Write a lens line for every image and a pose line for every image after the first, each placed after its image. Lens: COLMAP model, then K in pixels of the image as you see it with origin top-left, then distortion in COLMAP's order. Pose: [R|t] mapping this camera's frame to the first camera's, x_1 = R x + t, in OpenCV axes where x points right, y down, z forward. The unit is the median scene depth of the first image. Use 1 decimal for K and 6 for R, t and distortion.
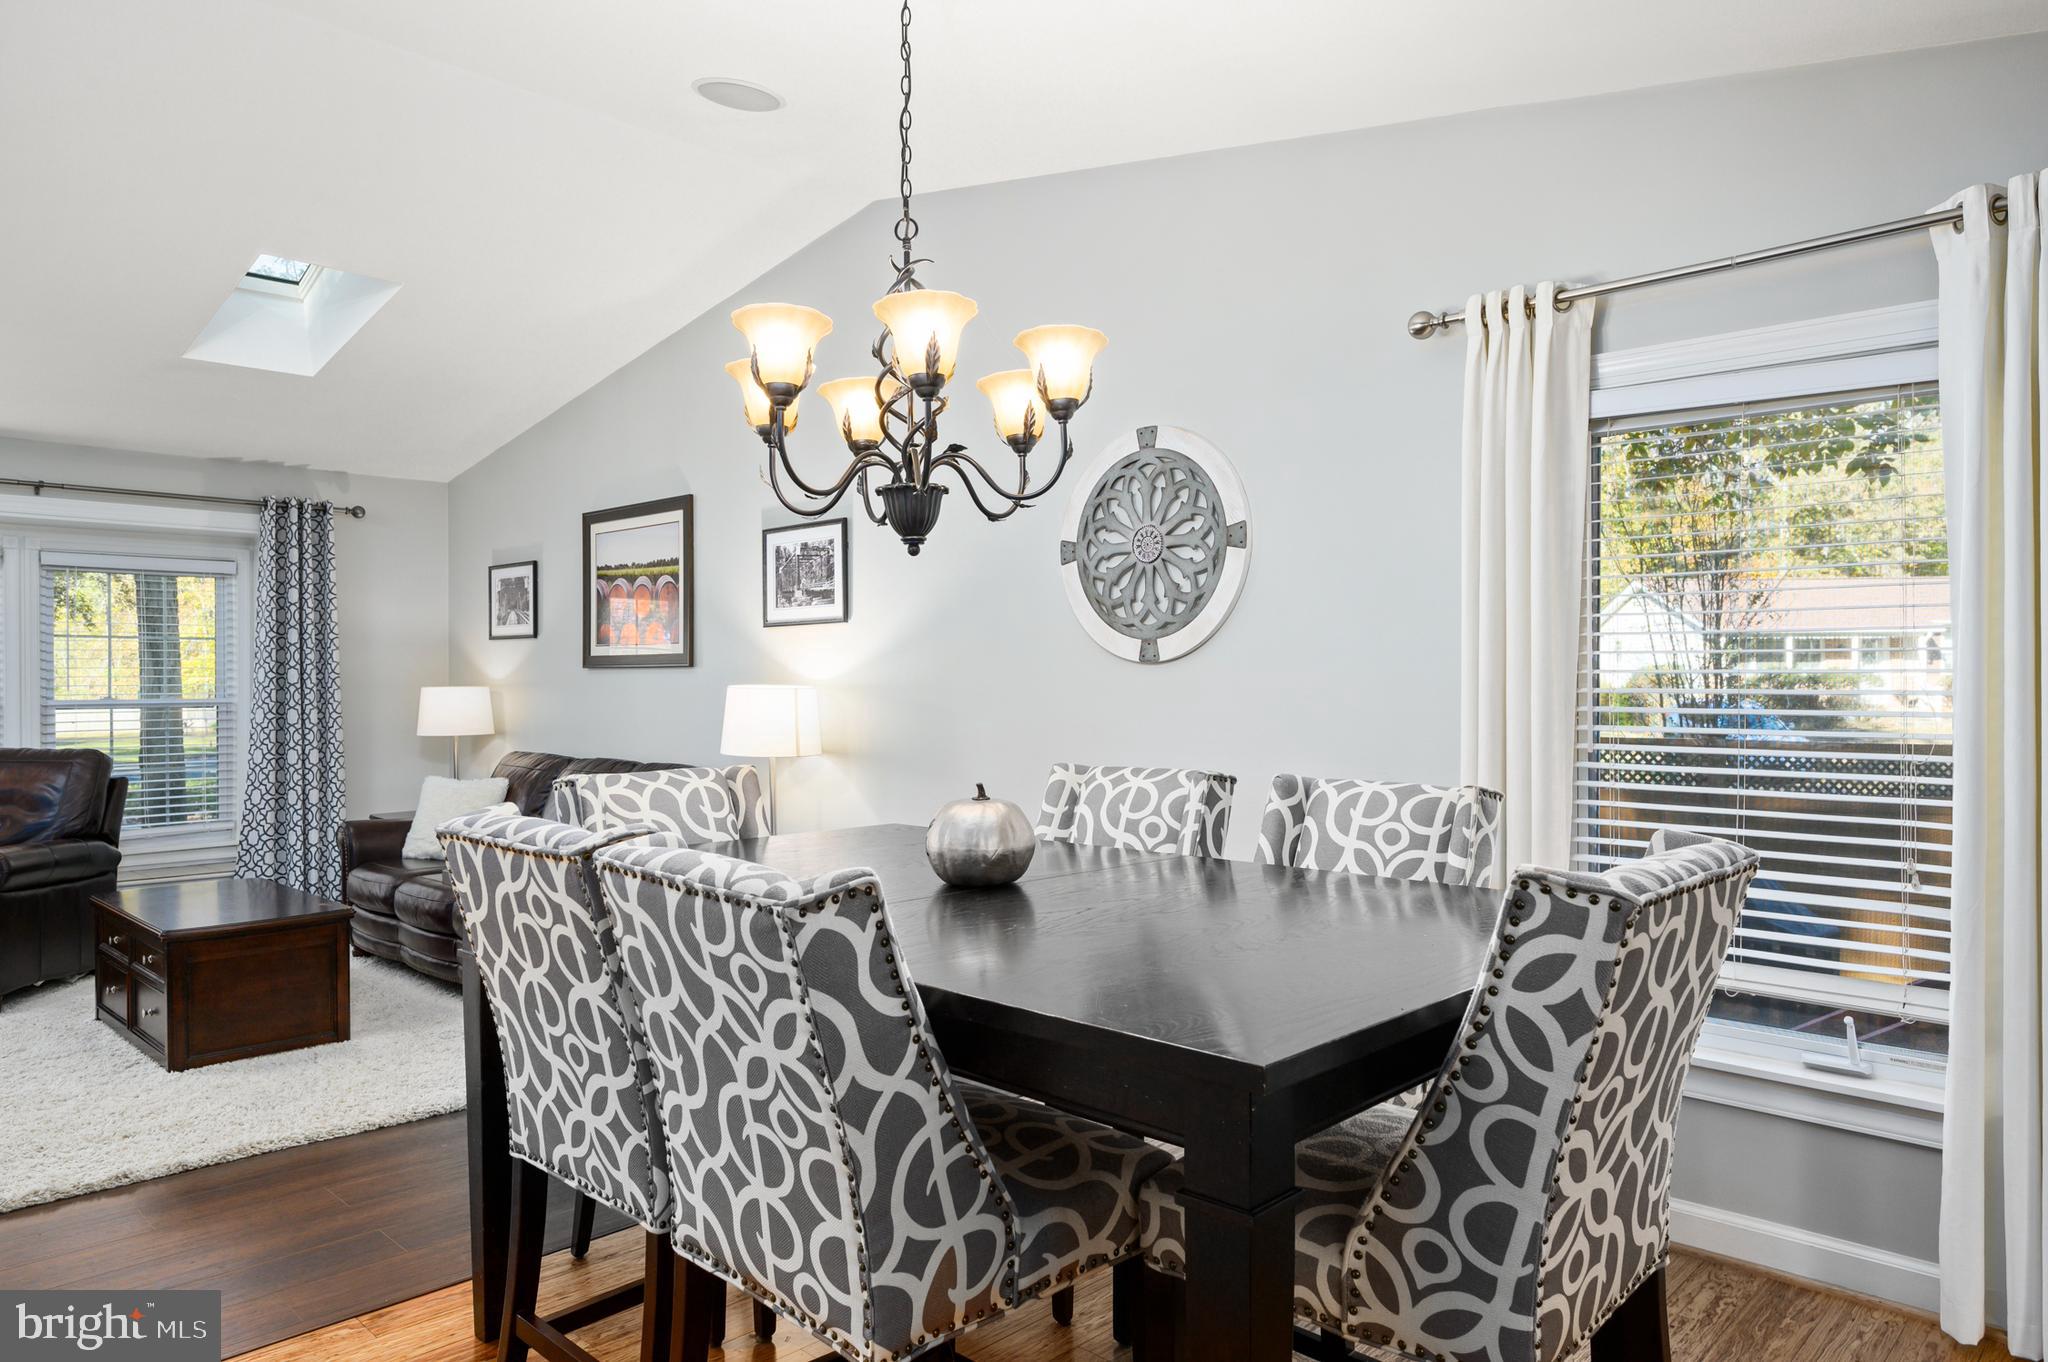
lens RADIAL K [[1333.3, 0, 1013.6], [0, 1333.3, 688.5], [0, 0, 1]] dist [-0.001984, 0.002946]
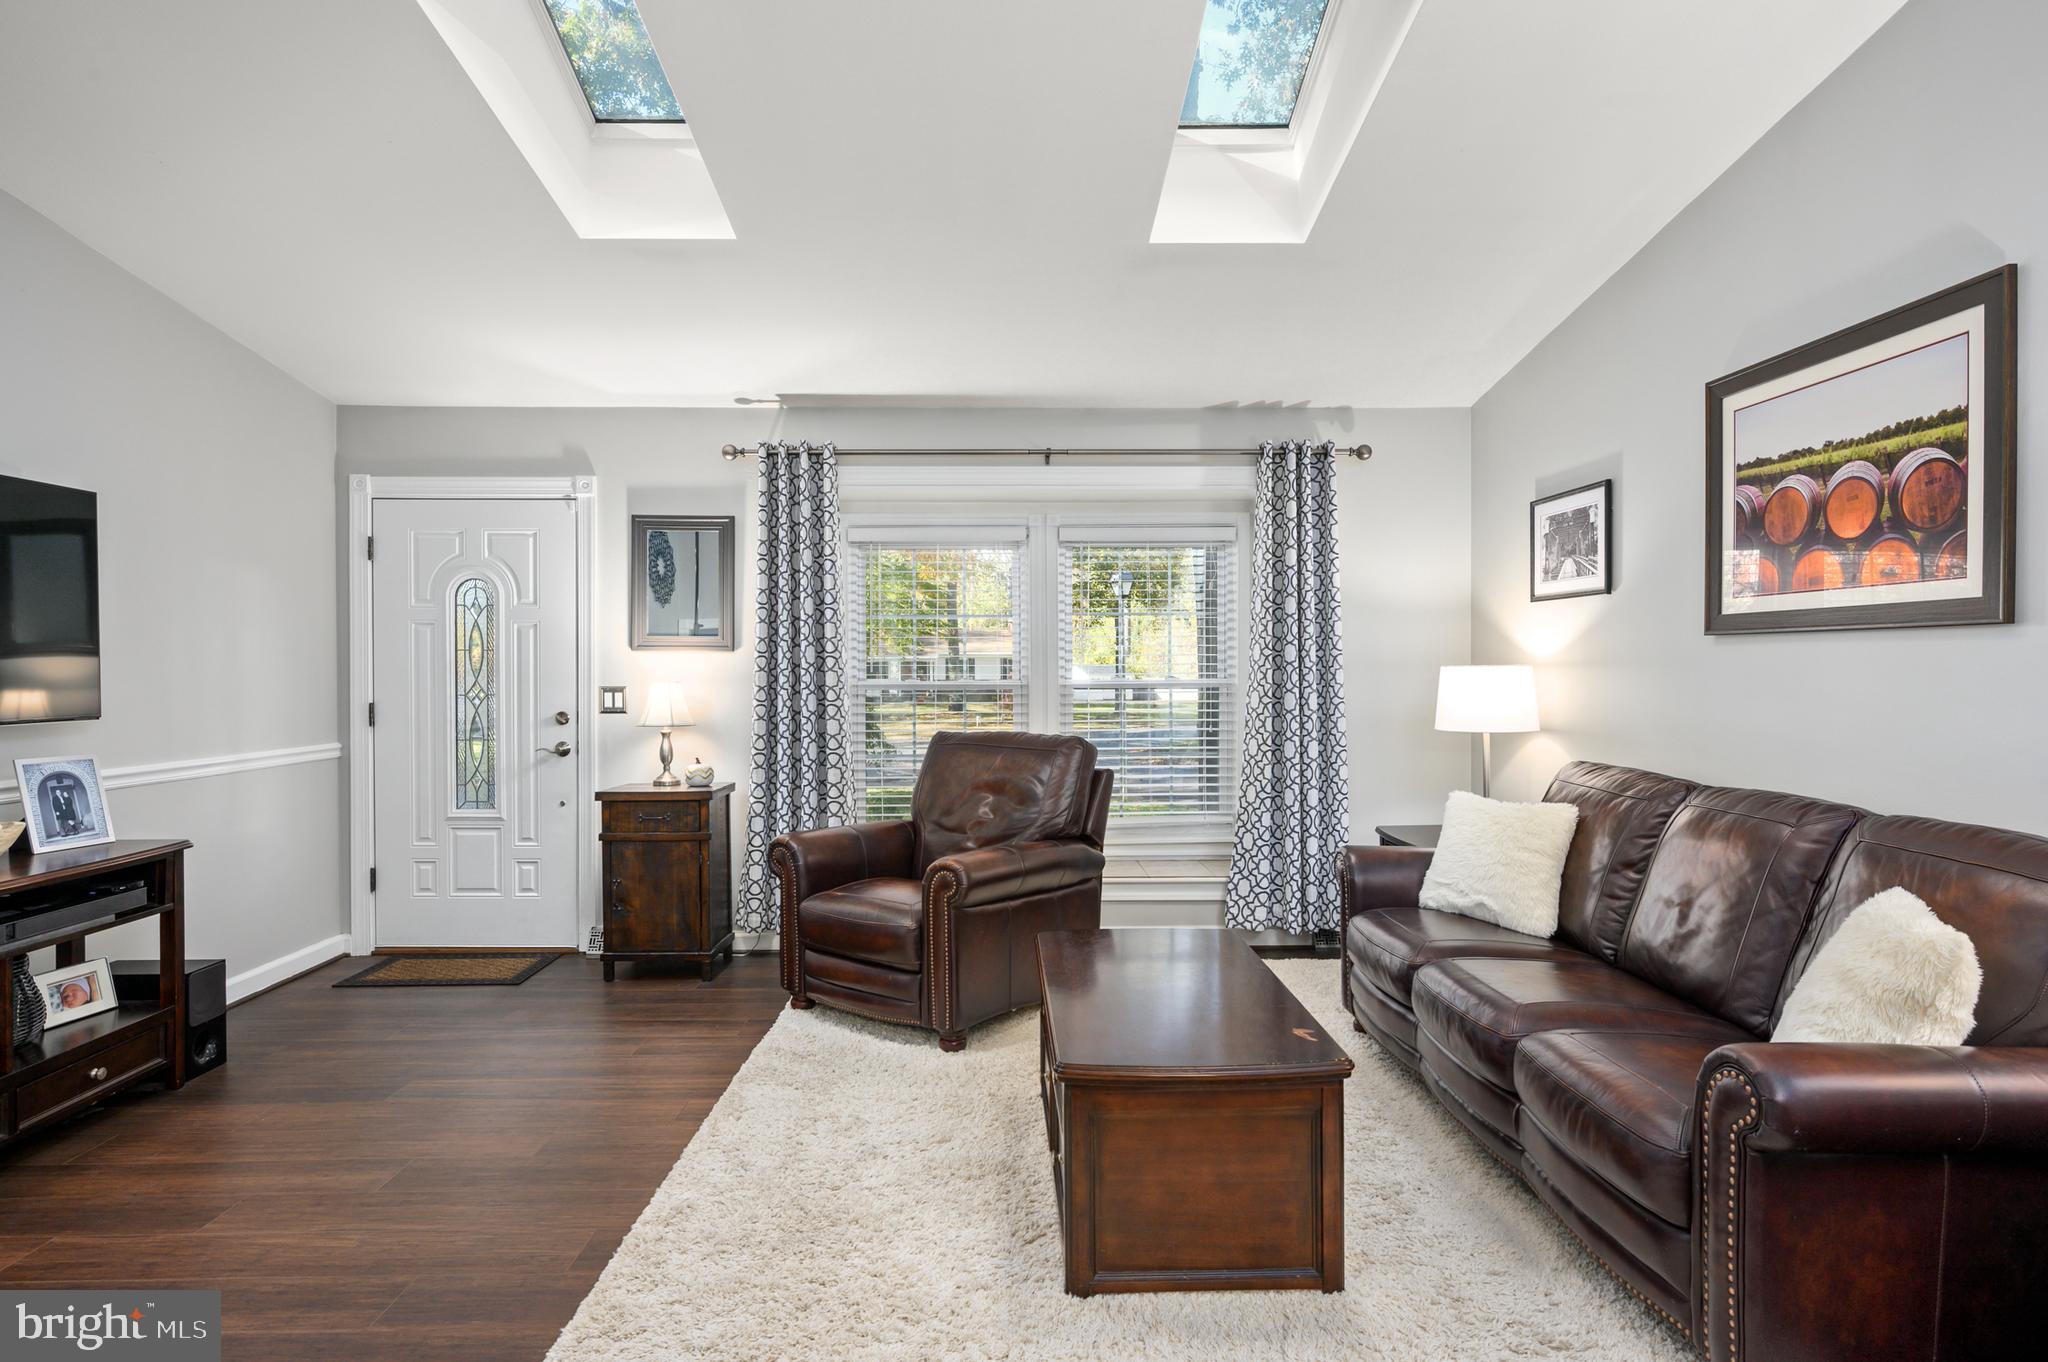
lens RADIAL K [[1069.1, 0, 1023.6], [0, 1069.1, 673.1], [0, 0, 1]] dist [-0.003886, 0.002670]
pose [[0.719979, 0.003911, -0.693985, -0.230988], [-0.001628, 0.999991, 0.003947, 0.001028], [0.693994, -0.001712, 0.719979, 0.473897]]
